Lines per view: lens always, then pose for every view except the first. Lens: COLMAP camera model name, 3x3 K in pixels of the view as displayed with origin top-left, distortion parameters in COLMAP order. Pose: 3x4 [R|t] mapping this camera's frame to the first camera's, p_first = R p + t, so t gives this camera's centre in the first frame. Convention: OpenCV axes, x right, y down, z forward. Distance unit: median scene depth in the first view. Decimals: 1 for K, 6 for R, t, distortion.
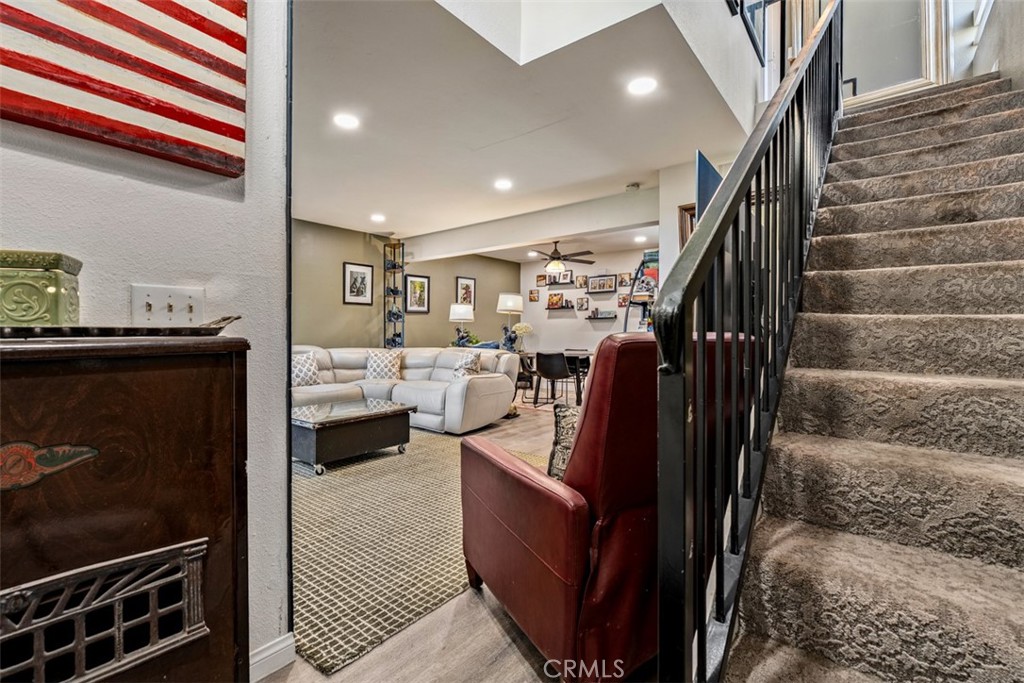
lens RADIAL K [[451.6, 0, 508.1], [0, 451.6, 335.9], [0, 0, 1]] dist [-0.001376, -0.000088]
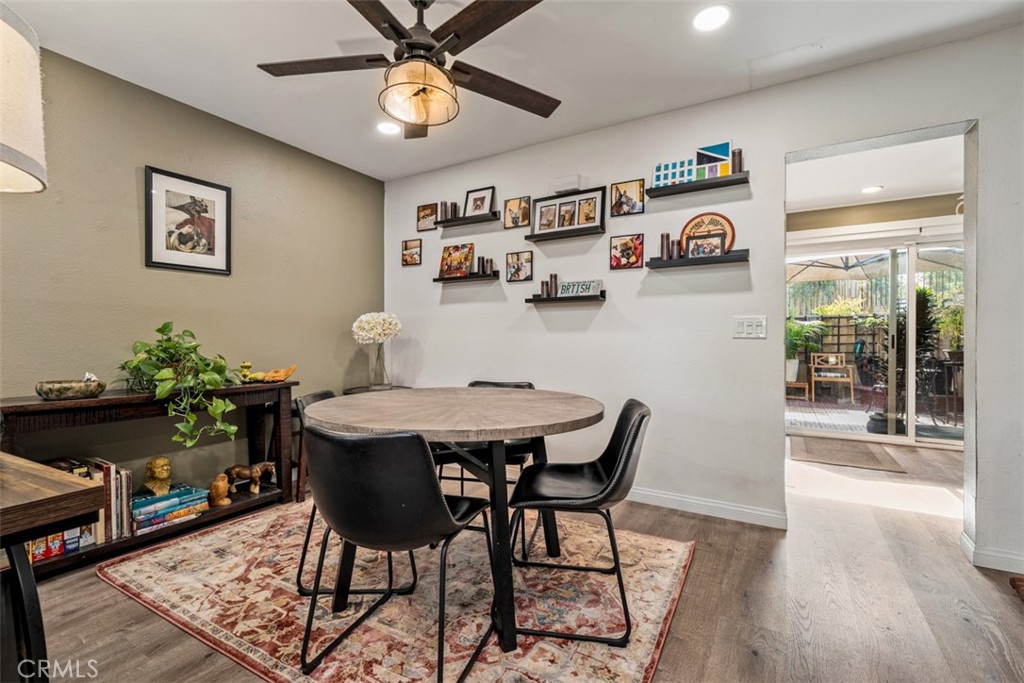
lens RADIAL K [[451.6, 0, 508.1], [0, 451.6, 335.9], [0, 0, 1]] dist [-0.001376, -0.000088]
pose [[0.990790, 0.000489, 0.135406, 0.127560], [0.000479, 0.999975, -0.007117, -0.005184], [-0.135406, 0.007117, 0.990765, 0.764100]]
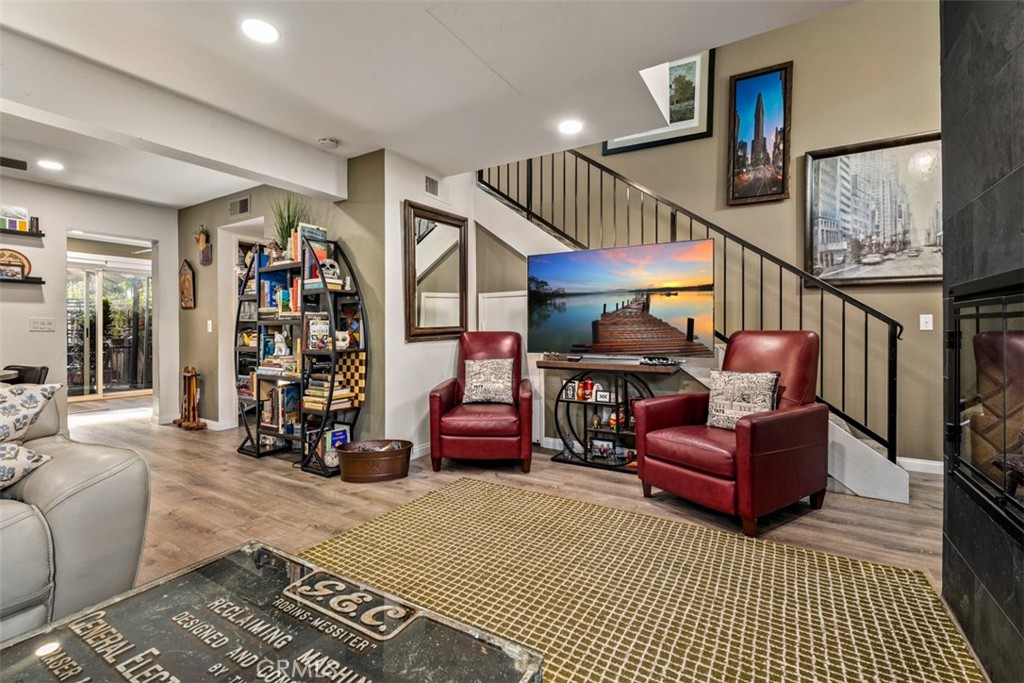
lens RADIAL K [[451.8, 0, 504.1], [0, 451.8, 322.9], [0, 0, 1]] dist [-0.000603, -0.000075]
pose [[-0.116948, 0.009551, 0.993092, -0.354967], [0.008494, 0.999927, -0.008616, -0.006445], [-0.993102, 0.007427, -0.117021, 0.527825]]
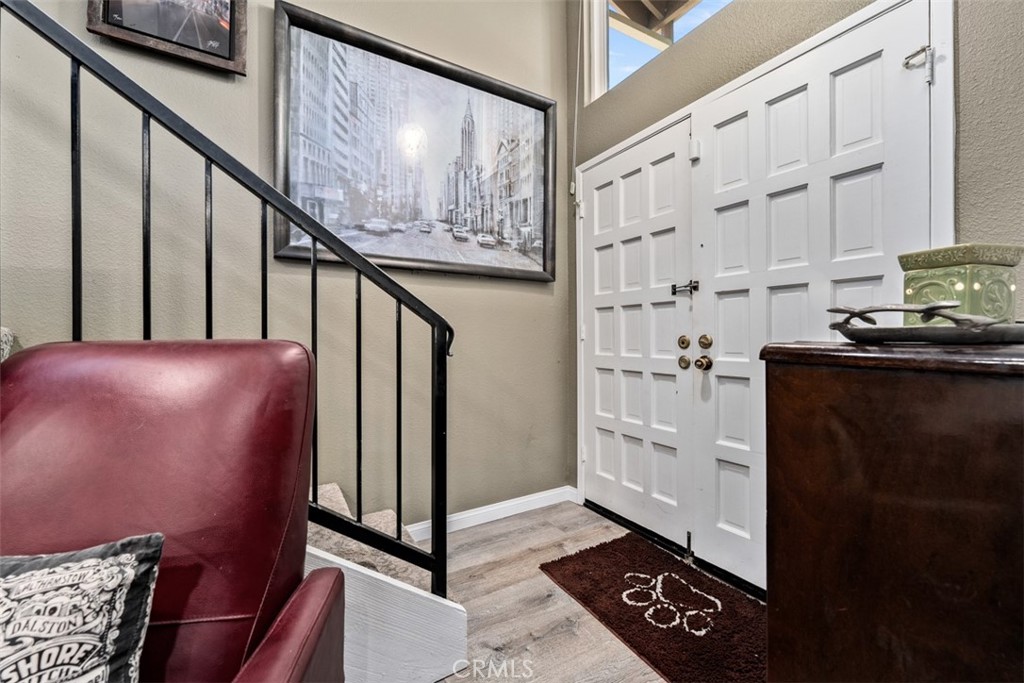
lens RADIAL K [[408.1, 0, 511.2], [0, 408.1, 336.6], [0, 0, 1]] dist [-0.000721, -0.000170]
pose [[-0.939555, 0.009704, 0.342260, -0.065990], [0.012949, 0.999890, 0.007197, -0.001057], [-0.342153, 0.011194, -0.939578, 0.279055]]
